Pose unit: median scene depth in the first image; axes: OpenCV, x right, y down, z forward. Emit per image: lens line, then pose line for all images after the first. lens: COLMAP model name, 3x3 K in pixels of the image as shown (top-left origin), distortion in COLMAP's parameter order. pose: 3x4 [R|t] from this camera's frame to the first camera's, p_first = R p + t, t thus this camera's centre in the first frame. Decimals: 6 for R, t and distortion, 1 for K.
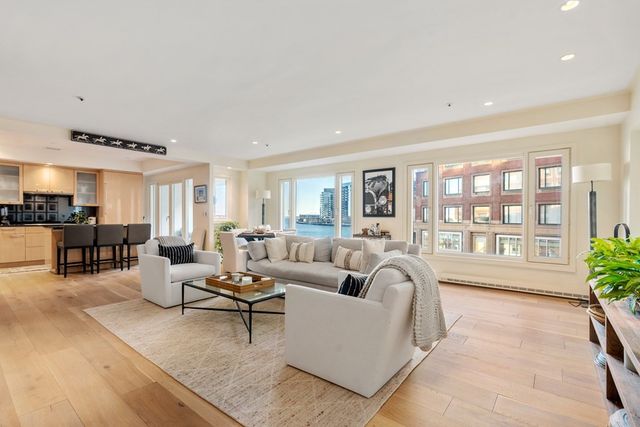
lens RADIAL K [[294.4, 0, 318.4], [0, 294.4, 215.5], [0, 0, 1]] dist [-0.003559, -0.000677]
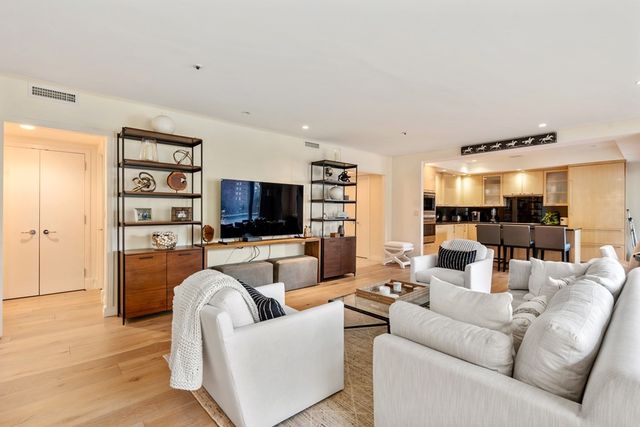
lens RADIAL K [[294.4, 0, 318.5], [0, 294.4, 212.1], [0, 0, 1]] dist [-0.003559, -0.000677]
pose [[-0.180155, 0.003199, -0.983633, 0.345473], [-0.000215, 0.999995, 0.003292, -0.016935], [0.983638, 0.000805, -0.180153, 0.466125]]
